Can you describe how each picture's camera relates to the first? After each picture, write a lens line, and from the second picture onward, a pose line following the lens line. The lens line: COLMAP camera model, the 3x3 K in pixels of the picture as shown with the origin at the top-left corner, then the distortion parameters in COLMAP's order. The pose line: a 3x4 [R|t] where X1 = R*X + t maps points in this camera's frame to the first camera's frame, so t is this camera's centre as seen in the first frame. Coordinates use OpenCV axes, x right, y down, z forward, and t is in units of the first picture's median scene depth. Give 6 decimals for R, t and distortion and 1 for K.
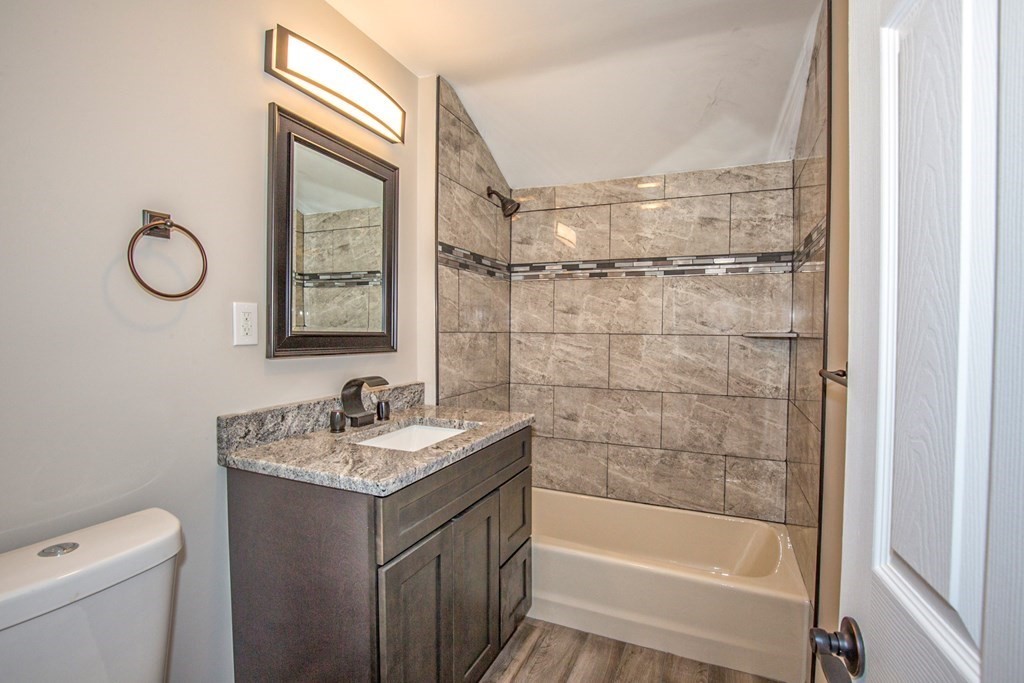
lens RADIAL K [[477.8, 0, 517.5], [0, 477.8, 344.6], [0, 0, 1]] dist [-0.026850, 0.002116]
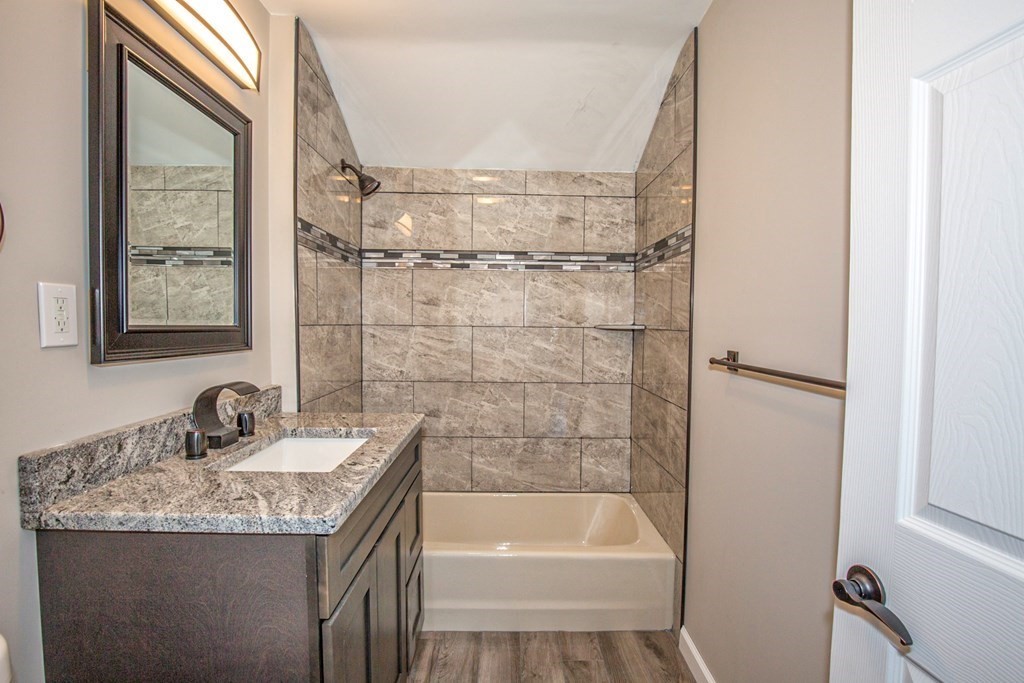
lens RADIAL K [[477.8, 0, 517.5], [0, 477.8, 344.6], [0, 0, 1]] dist [-0.026850, 0.002116]
pose [[0.910545, -0.018345, 0.413003, -0.149473], [0.010423, 0.999716, 0.021428, -0.005359], [-0.413279, -0.015206, 0.910477, 0.071175]]
